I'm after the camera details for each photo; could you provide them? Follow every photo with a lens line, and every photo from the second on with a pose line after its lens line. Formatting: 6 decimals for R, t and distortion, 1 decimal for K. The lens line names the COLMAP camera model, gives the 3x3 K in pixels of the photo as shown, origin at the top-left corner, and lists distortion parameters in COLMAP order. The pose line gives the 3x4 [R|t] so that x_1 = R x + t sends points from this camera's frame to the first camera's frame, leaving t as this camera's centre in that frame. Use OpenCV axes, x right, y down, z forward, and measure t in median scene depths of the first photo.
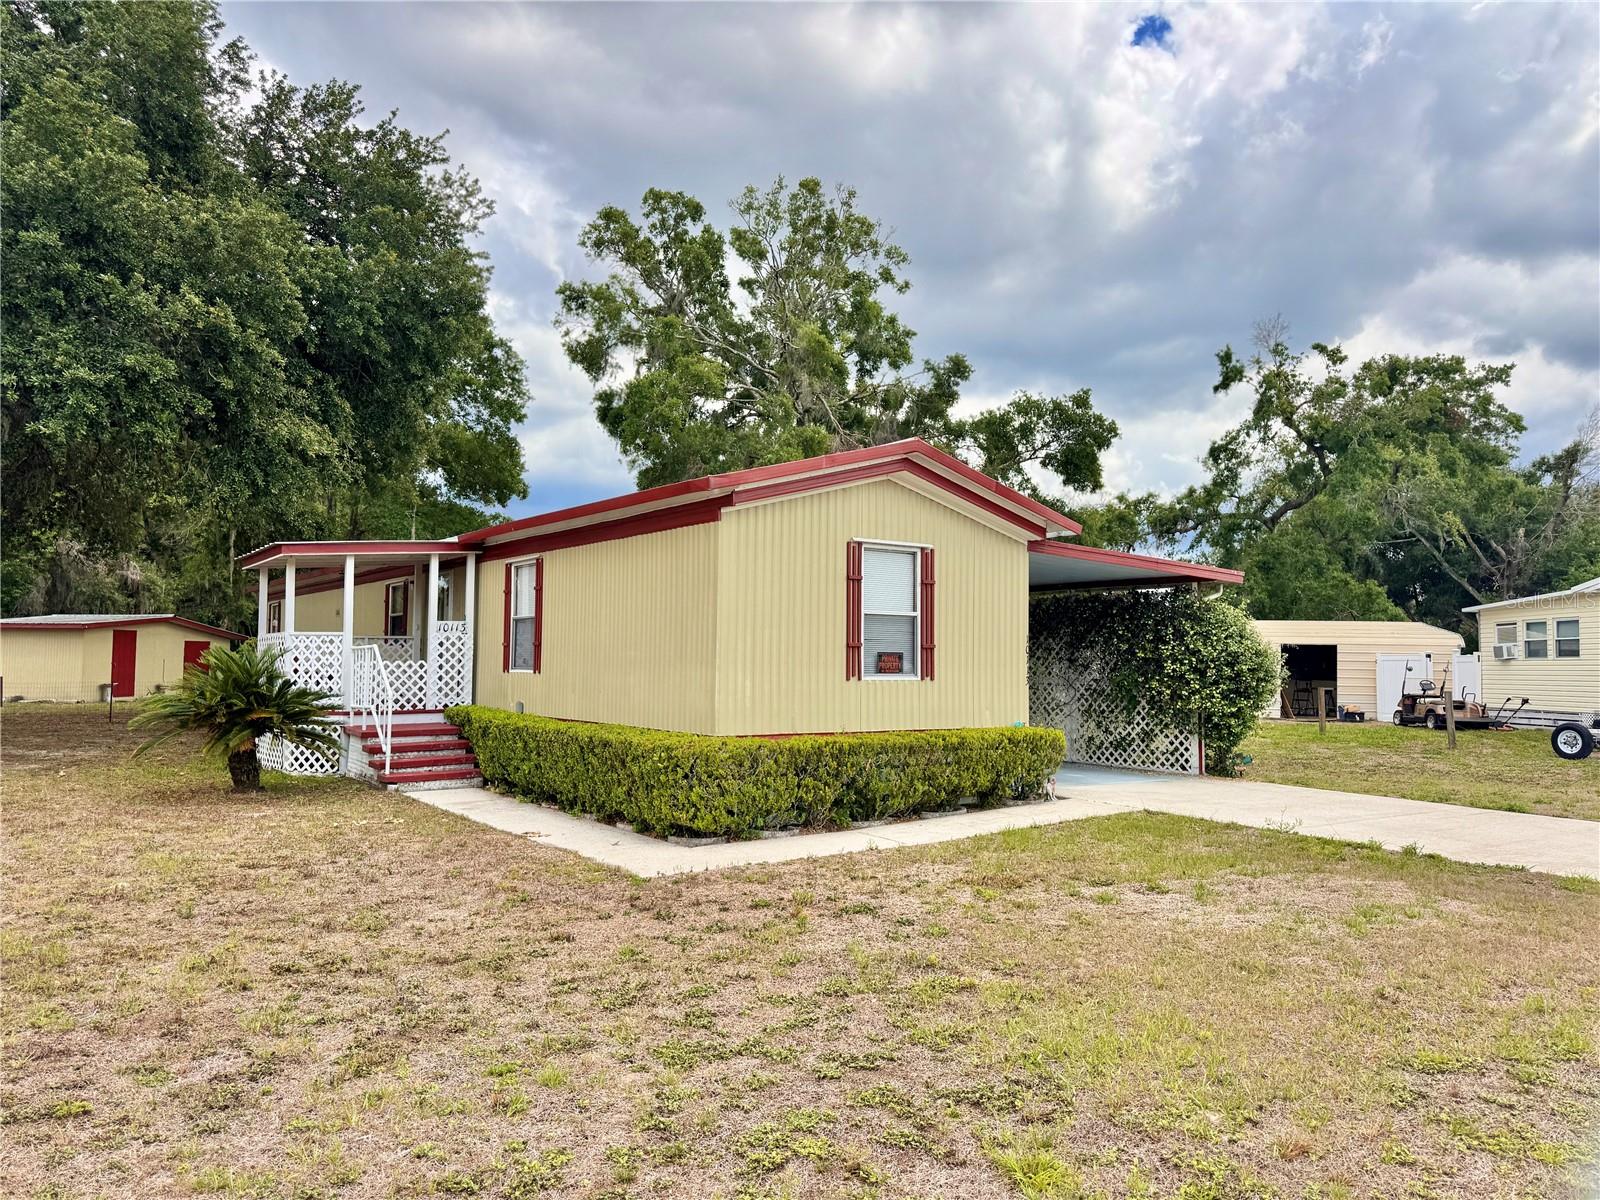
lens RADIAL K [[1117.2, 0, 800.0], [0, 1117.2, 600.0], [0, 0, 1]] dist [0.077373, -0.063571]
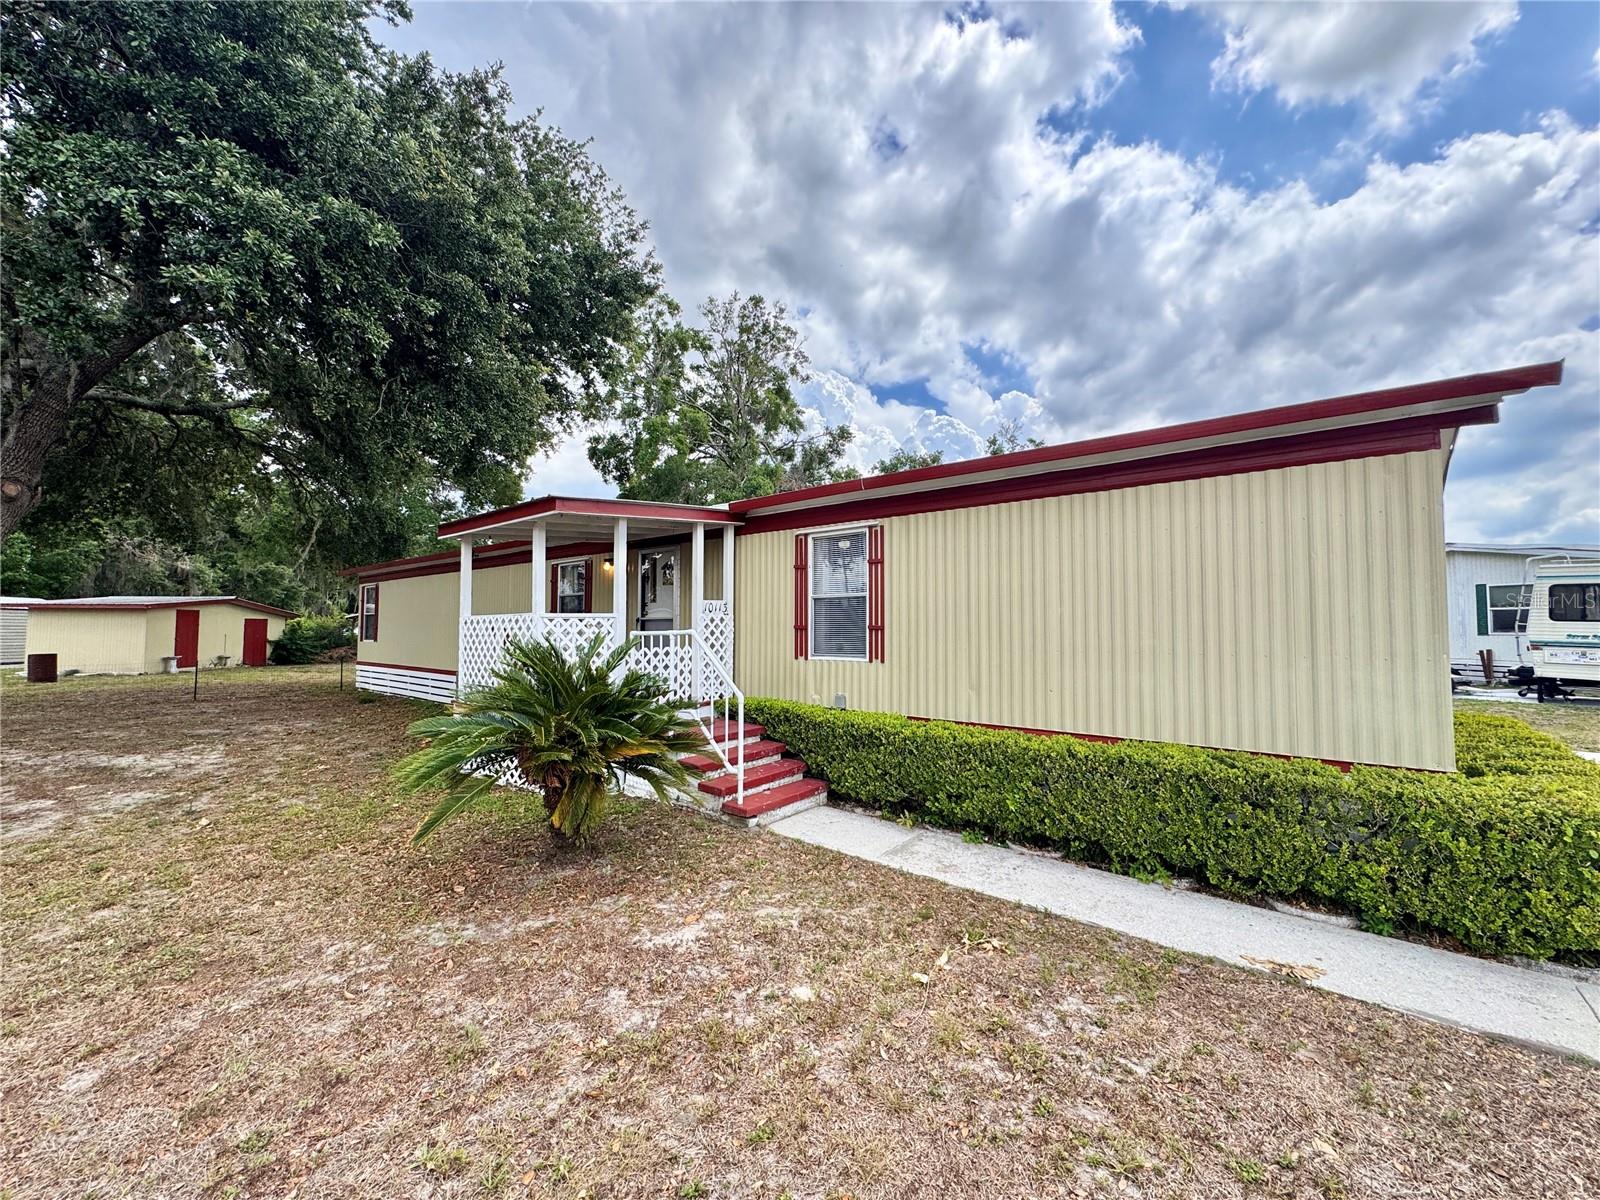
lens RADIAL K [[635.6, 0, 806.6], [0, 635.6, 596.3], [0, 0, 1]] dist [0.013041, 0.000150]
pose [[0.966757, -0.001462, 0.255691, -0.140316], [-0.001589, 0.999930, 0.011725, 0.003758], [-0.255690, -0.011741, 0.966687, 0.189333]]
